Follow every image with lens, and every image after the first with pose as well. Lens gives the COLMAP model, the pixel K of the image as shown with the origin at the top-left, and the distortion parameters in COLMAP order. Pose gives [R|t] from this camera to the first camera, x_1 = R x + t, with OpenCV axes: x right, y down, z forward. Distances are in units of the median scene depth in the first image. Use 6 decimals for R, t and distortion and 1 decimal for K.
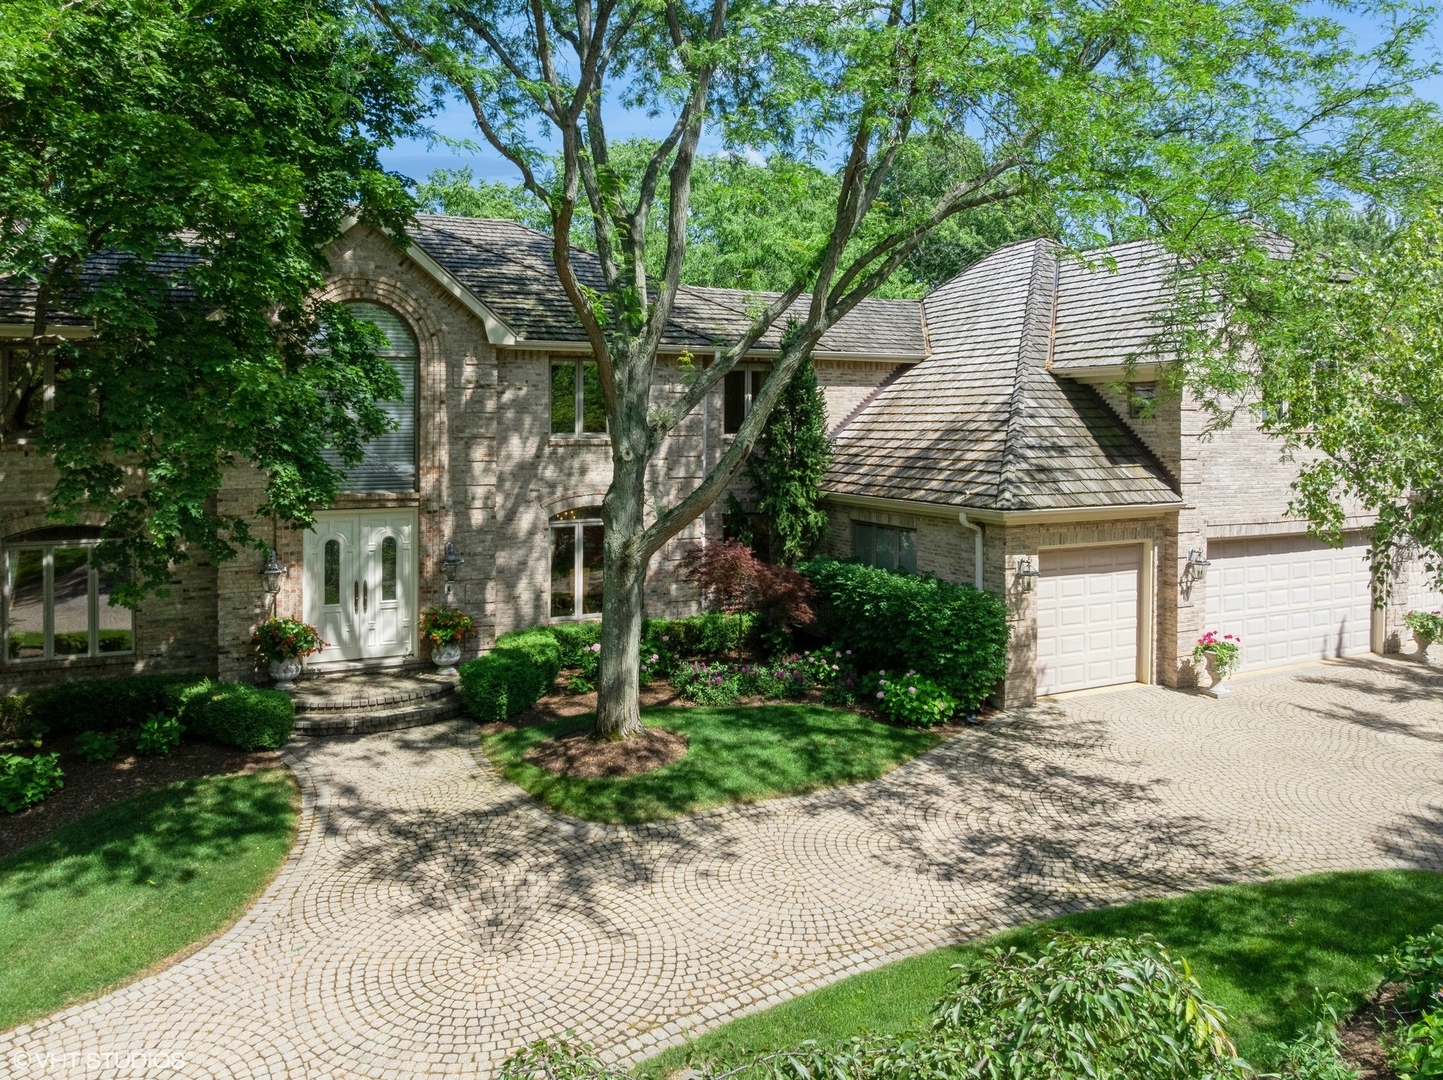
lens RADIAL K [[995.1, 0, 727.1], [0, 995.1, 452.5], [0, 0, 1]] dist [-0.042736, 0.000720]
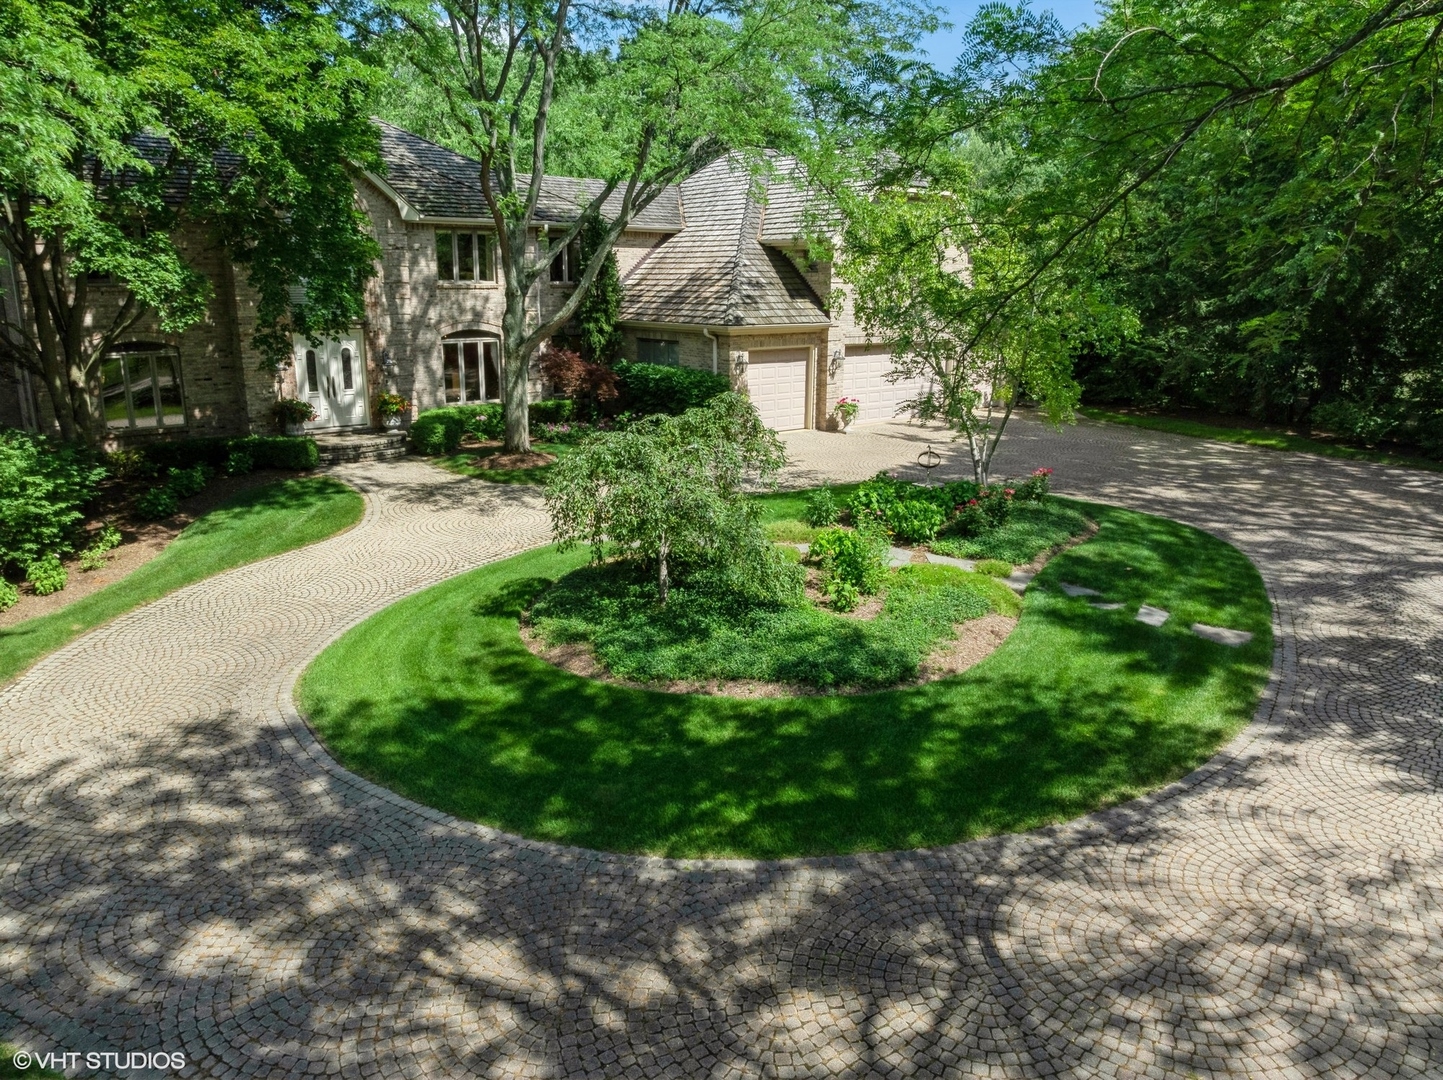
lens RADIAL K [[1003.7, 0, 721.5], [0, 1003.7, 540.0], [0, 0, 1]] dist [-0.041024, 0.002011]
pose [[0.970595, -0.052198, 0.234992, -0.153248], [-0.001151, 0.975189, 0.221370, 0.033730], [-0.240717, -0.215131, 0.946453, -0.685705]]
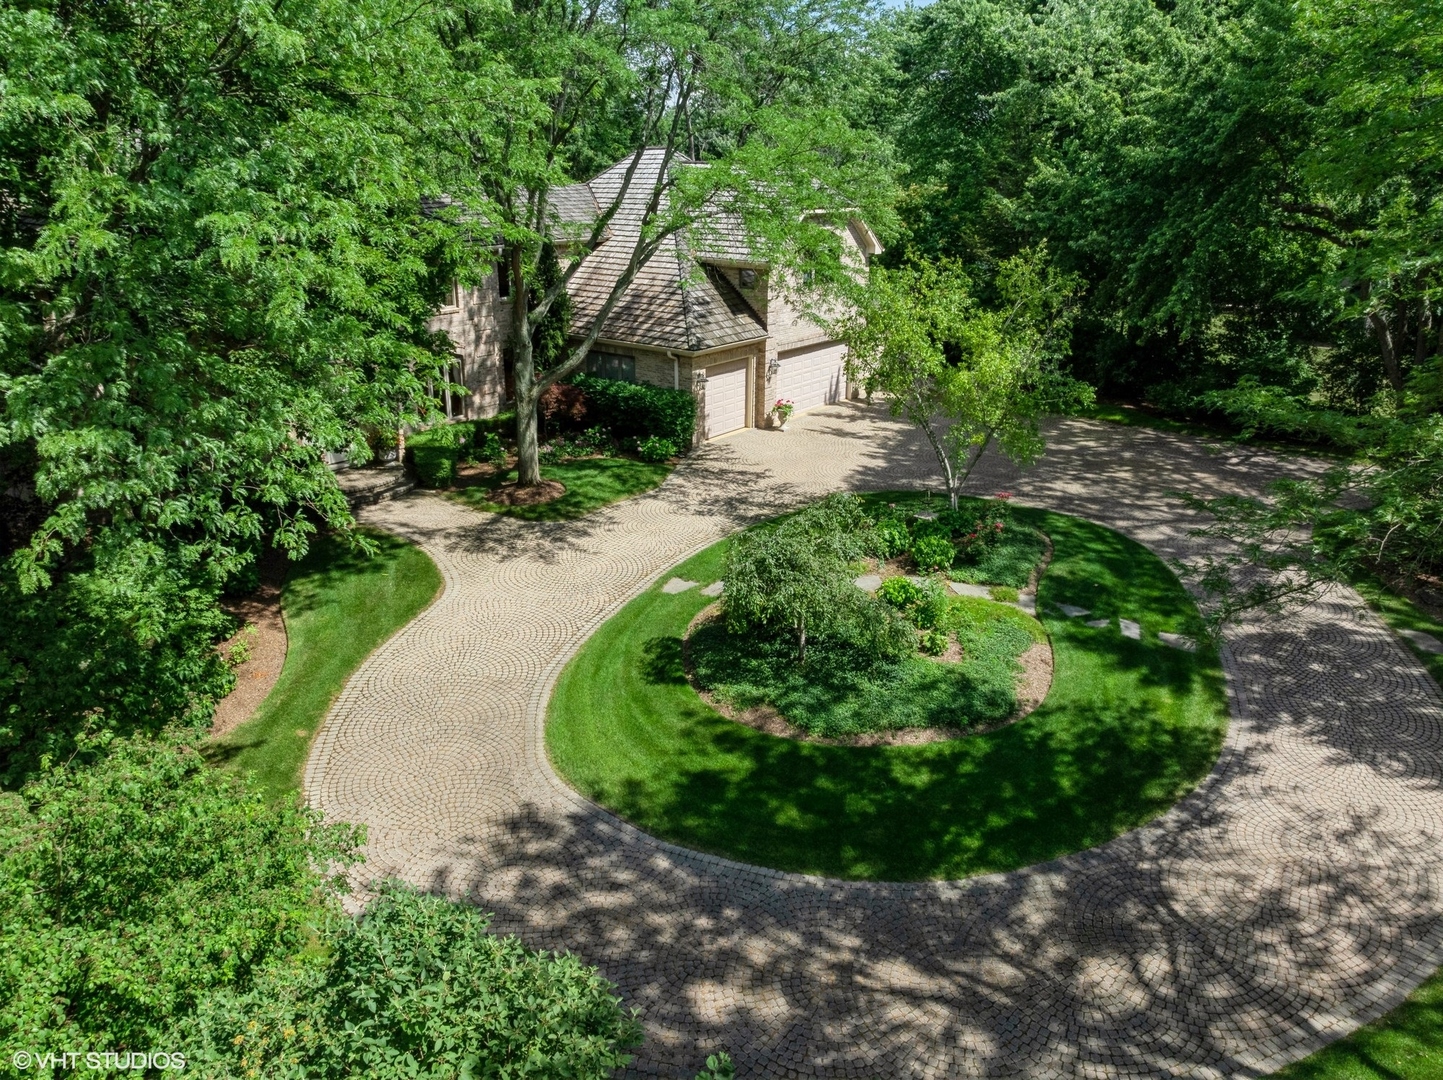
lens RADIAL K [[1003.7, 0, 721.5], [0, 1003.7, 540.0], [0, 0, 1]] dist [-0.041024, 0.002011]
pose [[0.886099, -0.153140, 0.437467, -0.537802], [0.003244, 0.945866, 0.324540, -0.204981], [-0.463485, -0.286155, 0.838628, -0.720615]]
